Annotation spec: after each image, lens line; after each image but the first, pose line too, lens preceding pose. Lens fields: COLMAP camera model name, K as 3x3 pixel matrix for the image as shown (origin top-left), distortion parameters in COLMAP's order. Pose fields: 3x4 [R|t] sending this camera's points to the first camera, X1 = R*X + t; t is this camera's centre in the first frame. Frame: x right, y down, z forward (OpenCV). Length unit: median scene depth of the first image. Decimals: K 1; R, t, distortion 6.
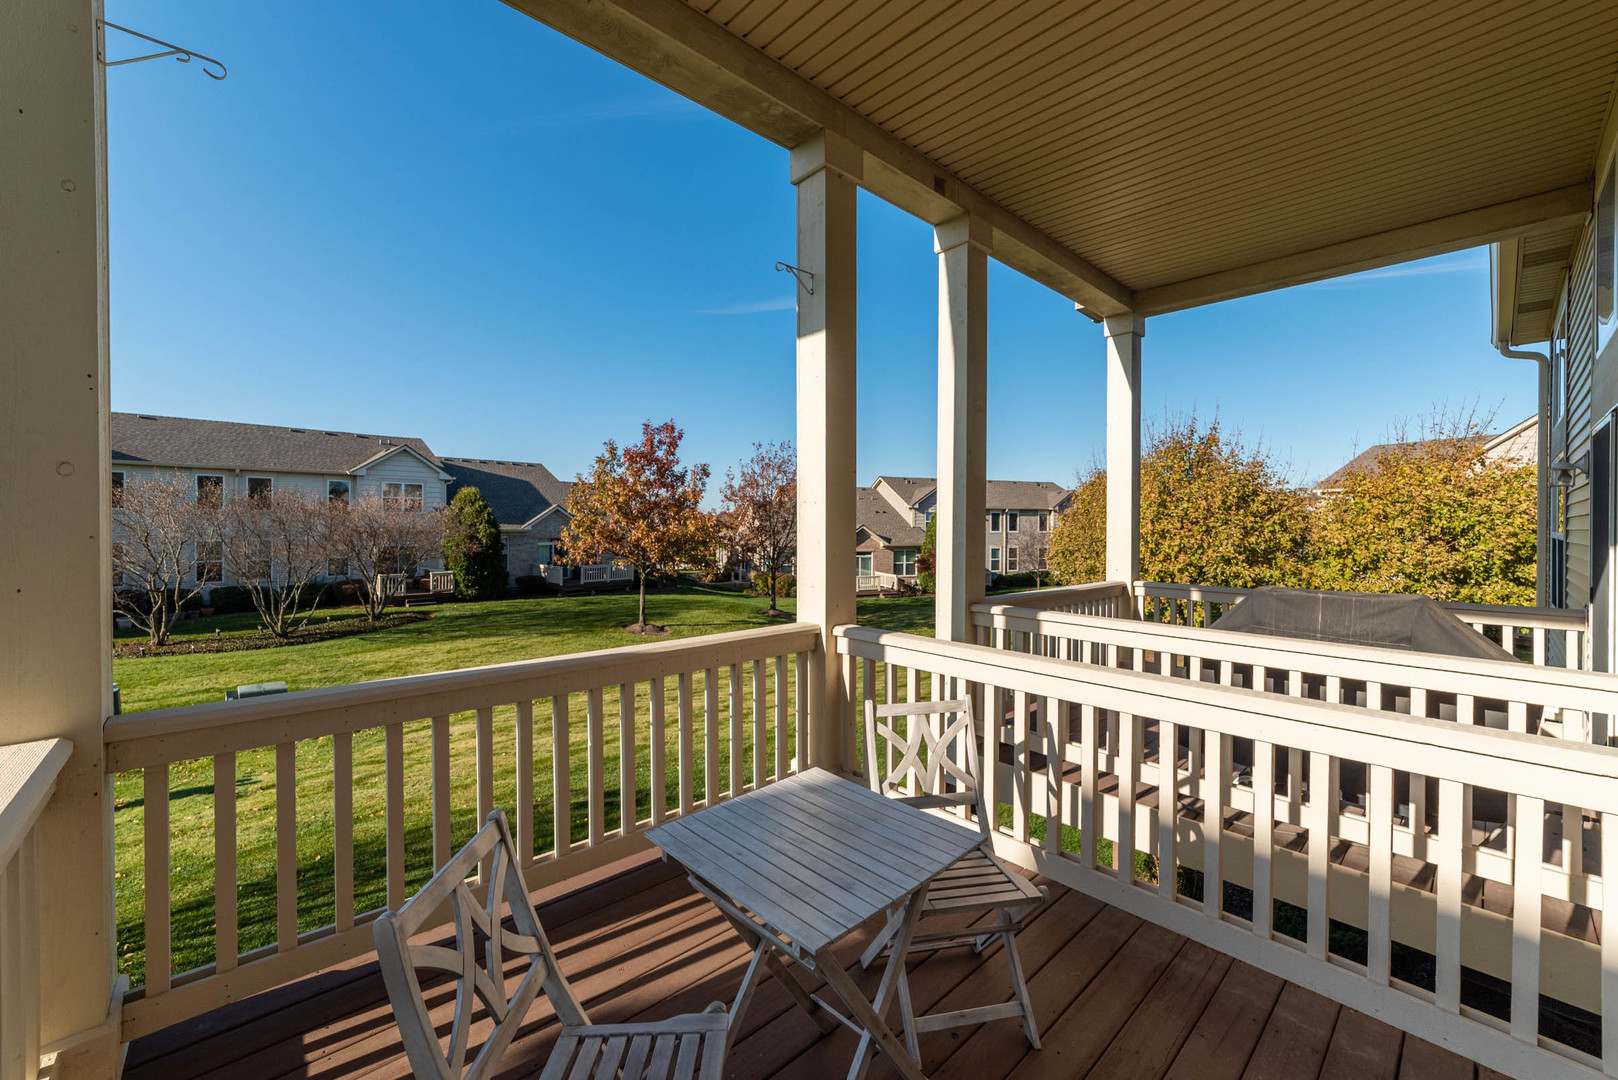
lens RADIAL K [[639.2, 0, 814.1], [0, 639.2, 523.6], [0, 0, 1]] dist [-0.001271, 0.000506]
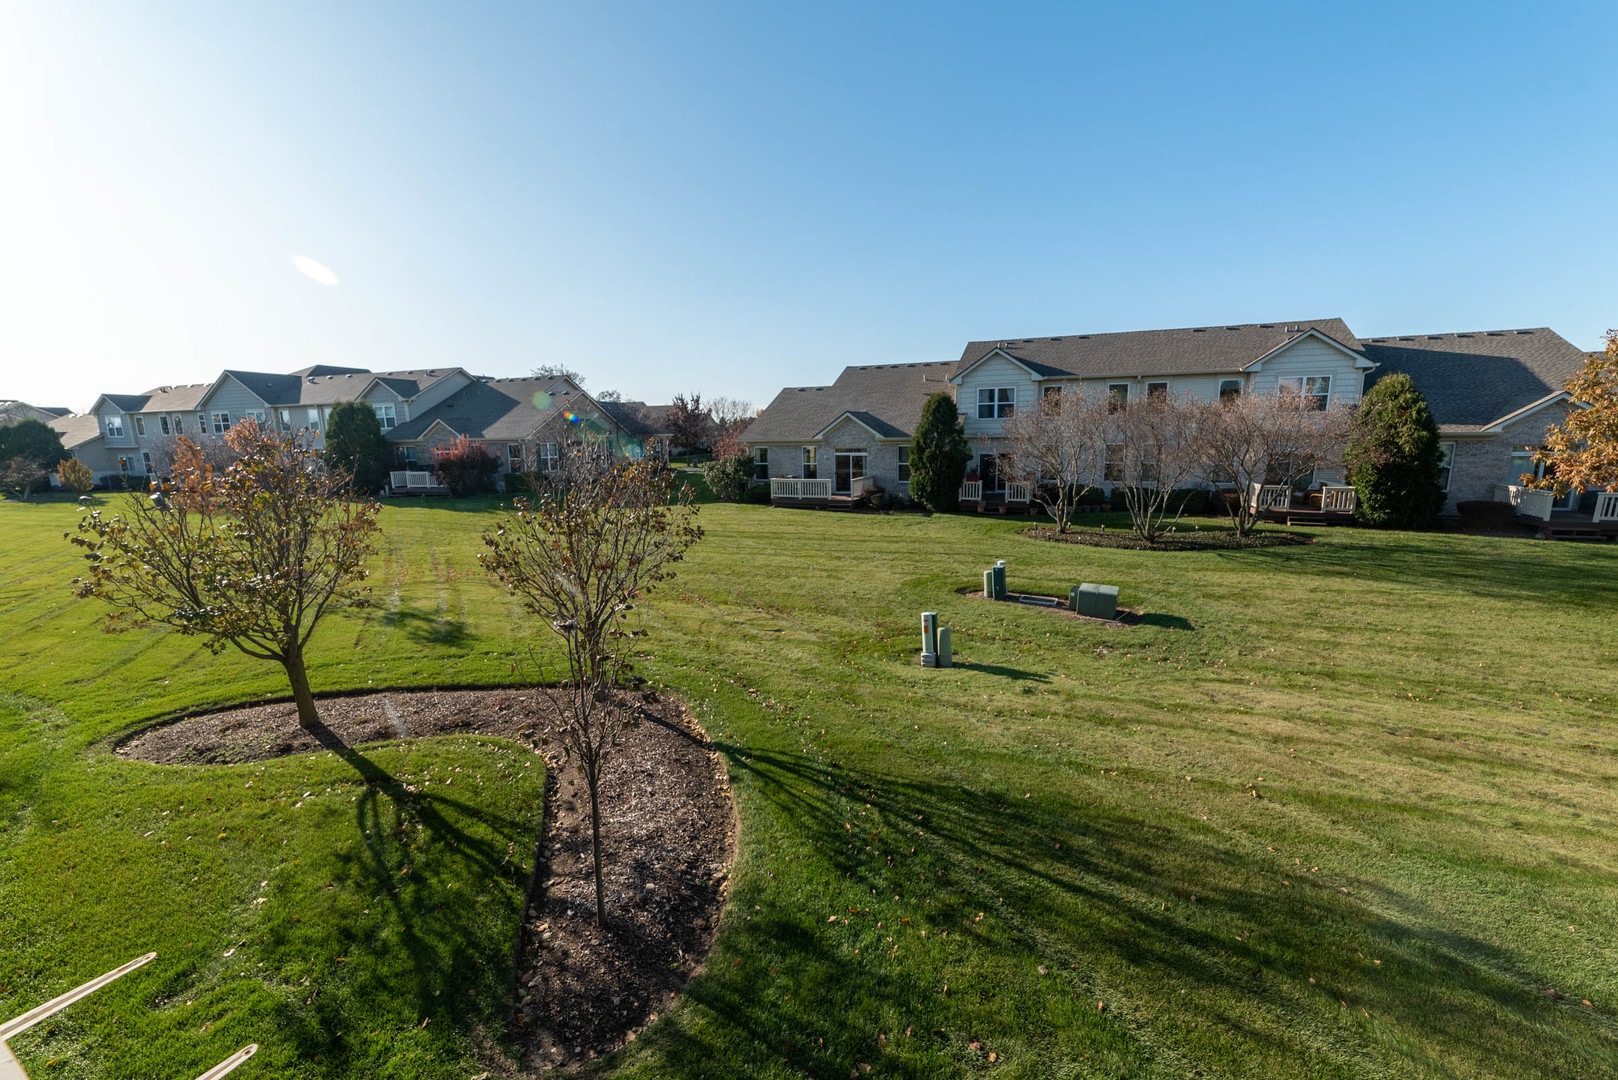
lens RADIAL K [[663.8, 0, 789.2], [0, 663.8, 544.9], [0, 0, 1]] dist [-0.020967, 0.007688]
pose [[0.303013, 0.153033, -0.940619, -0.010049], [0.016083, 0.986061, 0.165607, 0.000306], [0.952851, -0.065309, 0.296328, 0.109065]]
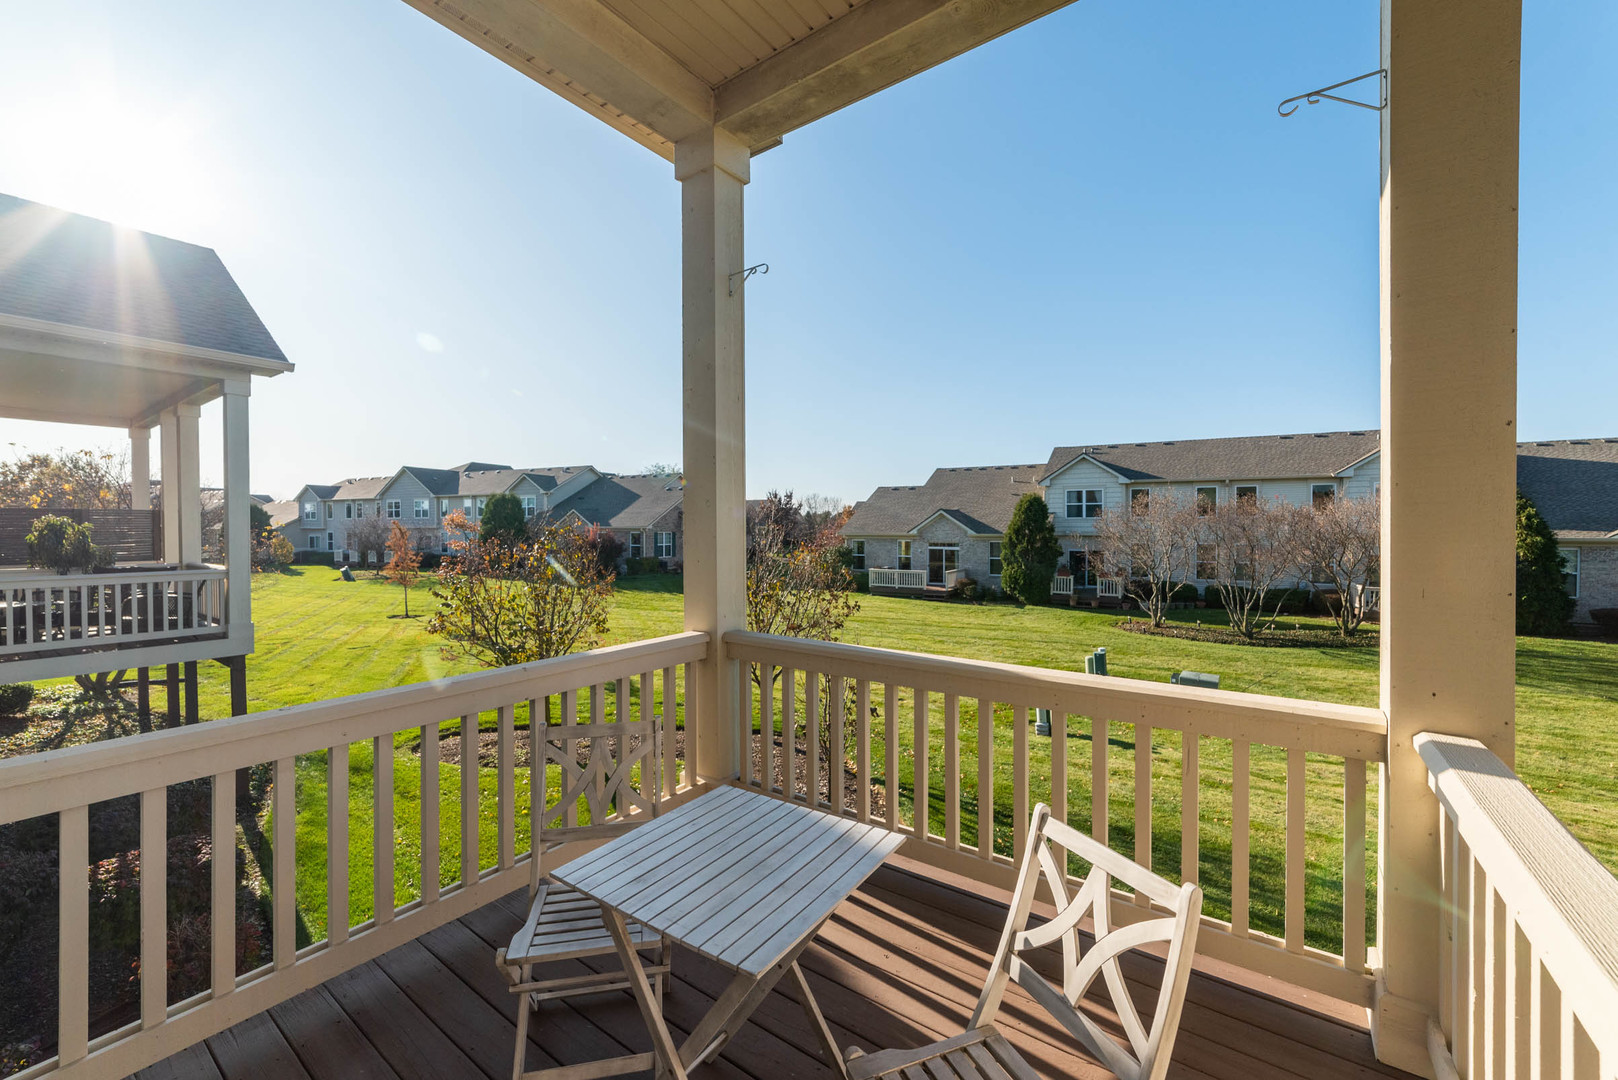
lens RADIAL K [[642.8, 0, 786.5], [0, 642.8, 531.9], [0, 0, 1]] dist [-0.018100, 0.006881]
pose [[0.180752, 0.006847, -0.983505, 0.050886], [-0.002541, 0.999976, 0.006495, -0.000062], [0.983525, 0.001325, 0.180765, 0.047794]]
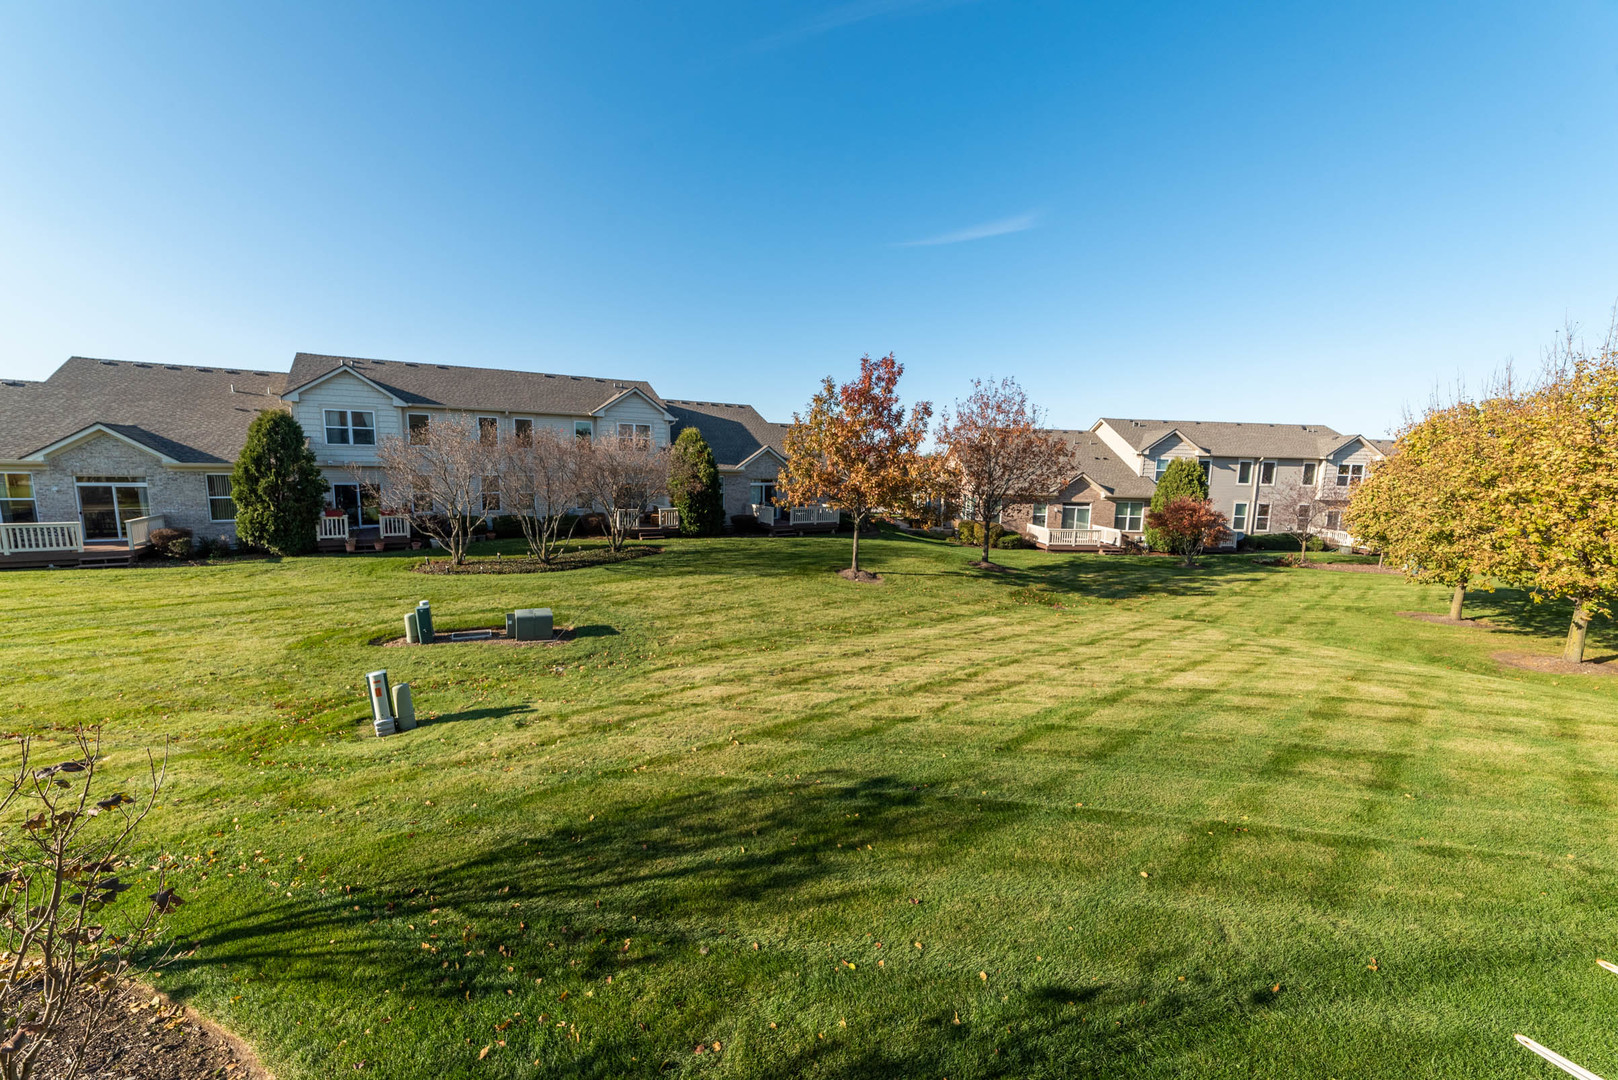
lens RADIAL K [[631.3, 0, 818.8], [0, 631.3, 552.6], [0, 0, 1]] dist [-0.027777, 0.010404]
pose [[0.960591, 0.056091, -0.272247, -0.058739], [-0.019060, 0.990415, 0.136805, -0.000249], [0.277311, -0.126225, 0.952453, 0.067862]]
